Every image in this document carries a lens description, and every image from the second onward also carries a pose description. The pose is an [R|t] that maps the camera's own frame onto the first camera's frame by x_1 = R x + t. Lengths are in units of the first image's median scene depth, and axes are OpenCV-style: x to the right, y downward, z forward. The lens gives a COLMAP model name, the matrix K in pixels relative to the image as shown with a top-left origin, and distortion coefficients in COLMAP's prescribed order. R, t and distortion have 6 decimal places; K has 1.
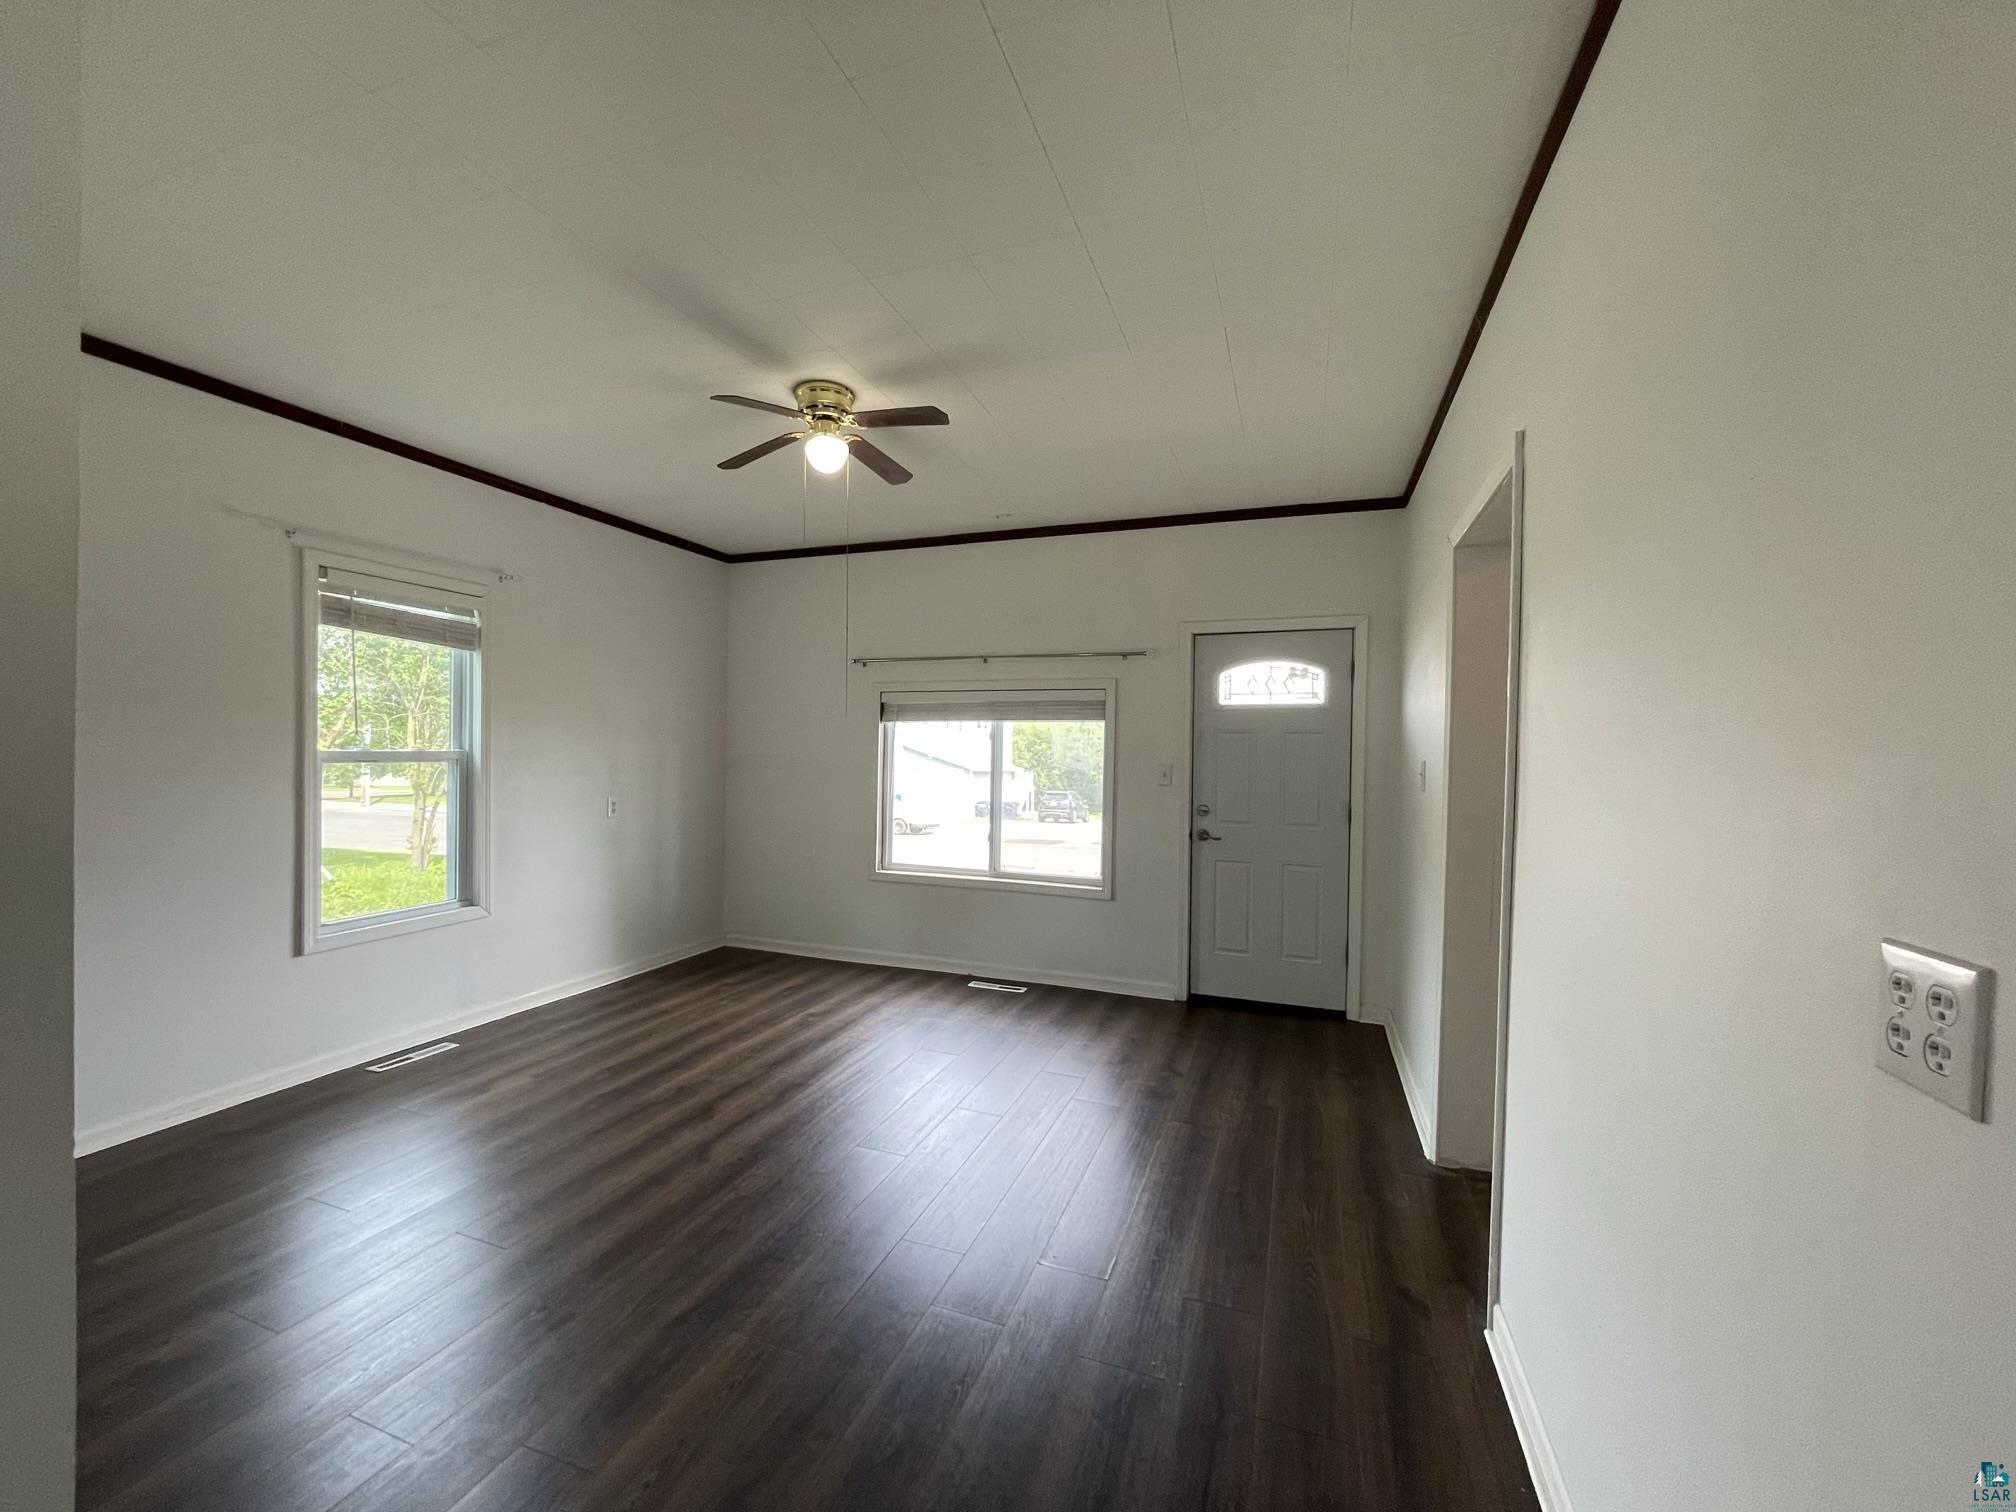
lens RADIAL K [[813.9, 0, 994.4], [0, 813.9, 757.3], [0, 0, 1]] dist [-0.004022, 0.000004]
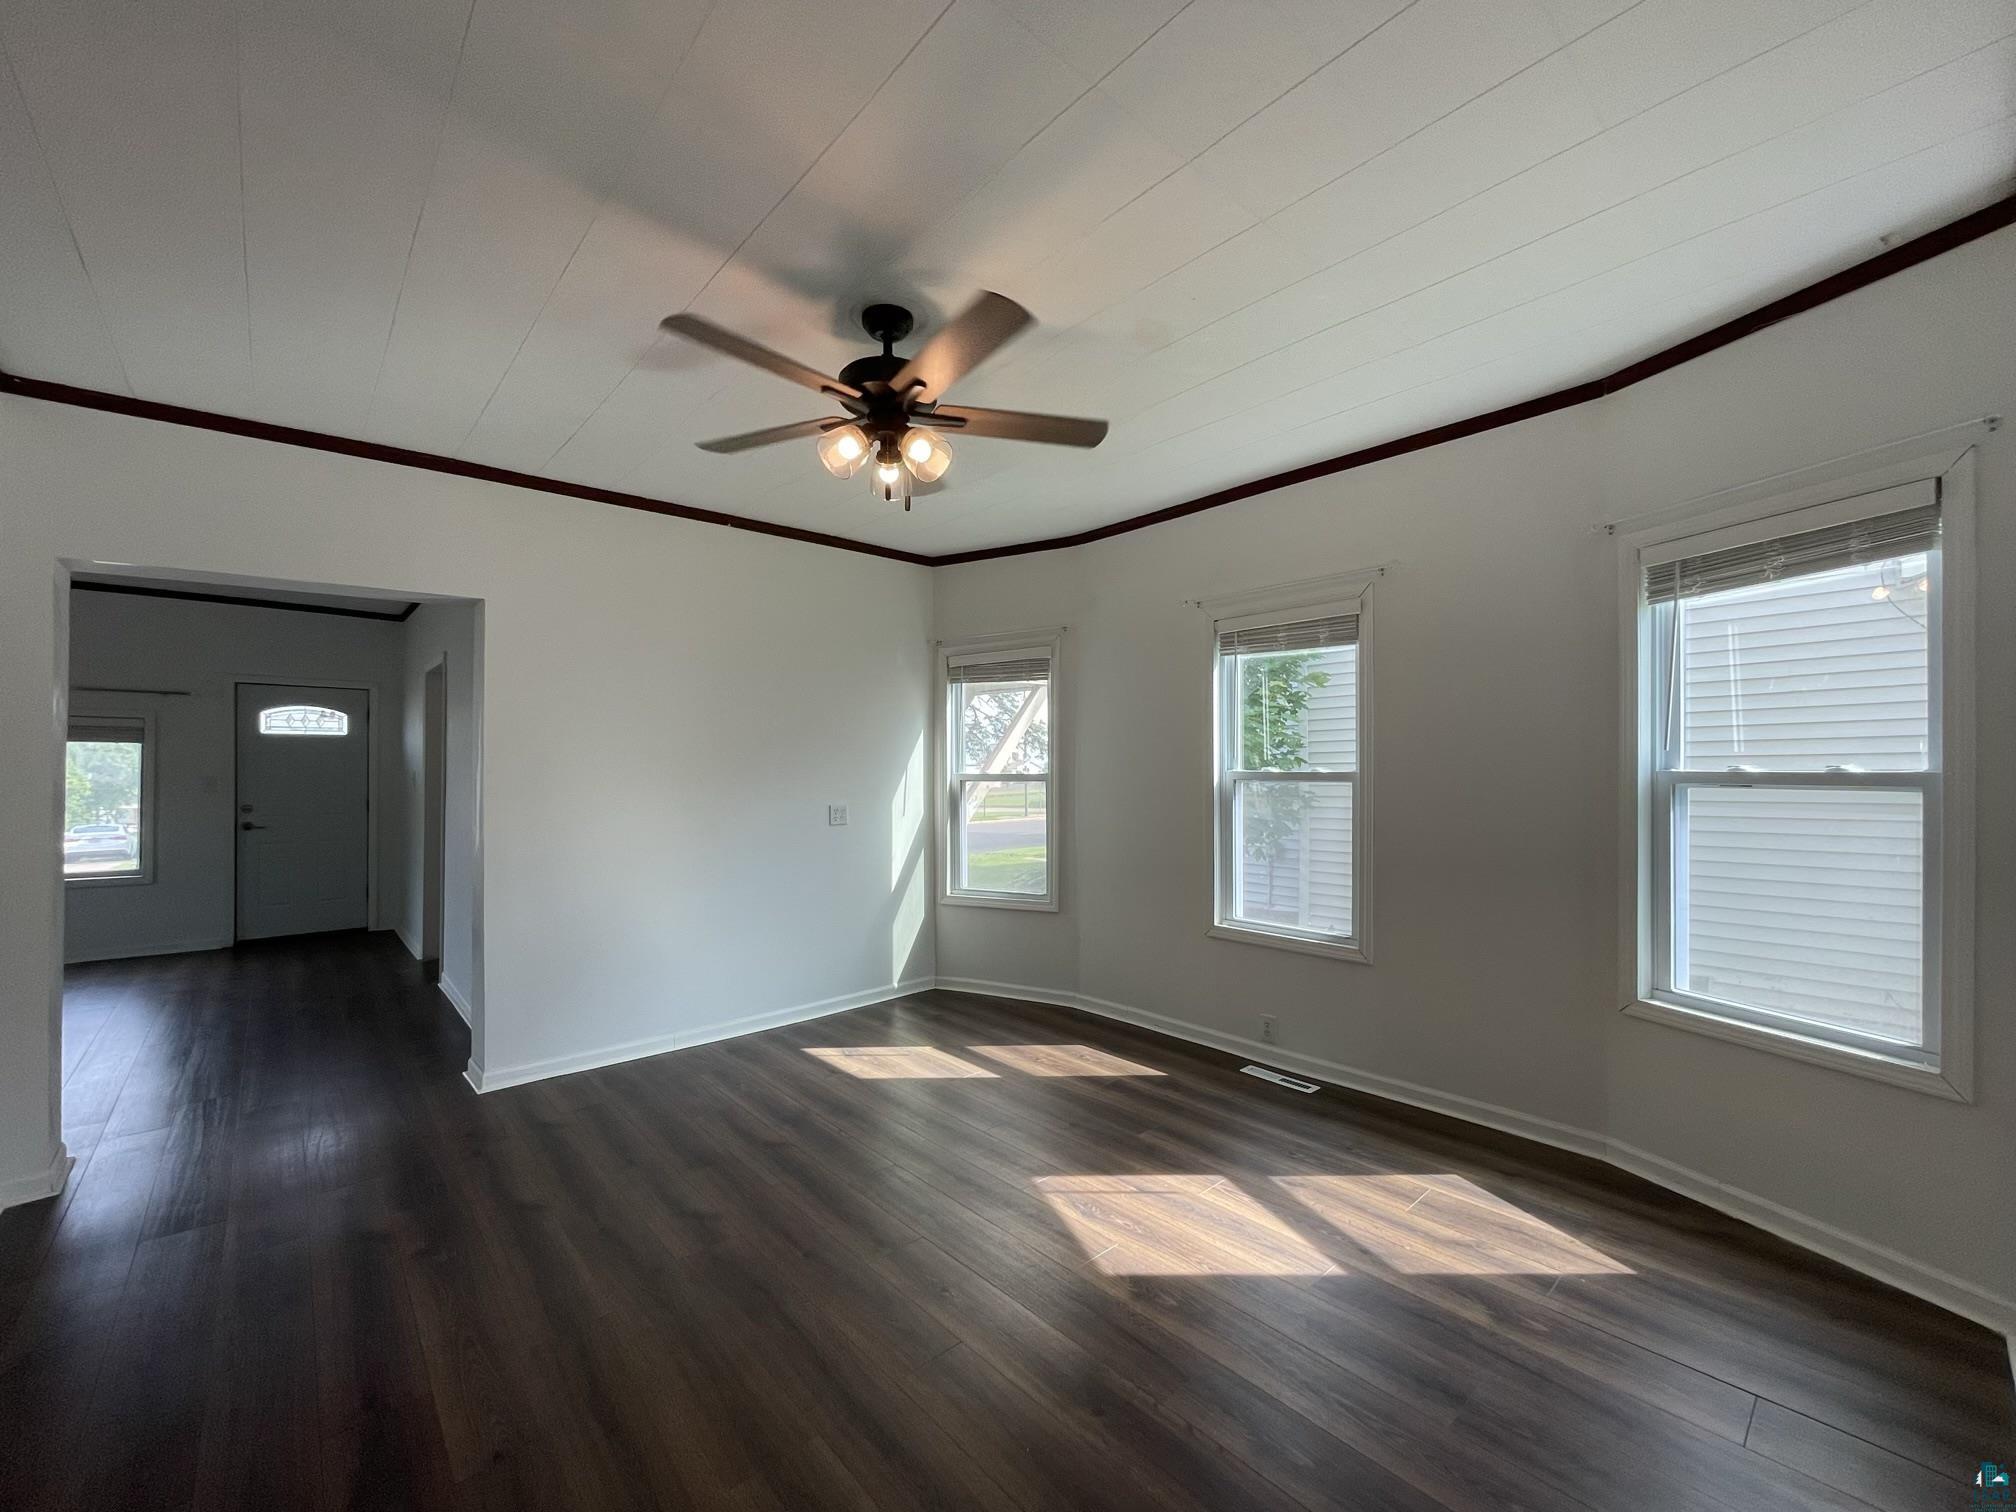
lens RADIAL K [[813.9, 0, 1016.9], [0, 813.9, 768.7], [0, 0, 1]] dist [-0.004022, 0.000004]
pose [[0.454247, -0.007091, 0.890847, -0.388425], [0.023088, 0.999726, -0.003816, 0.032785], [-0.890576, 0.022302, 0.454287, -0.828645]]
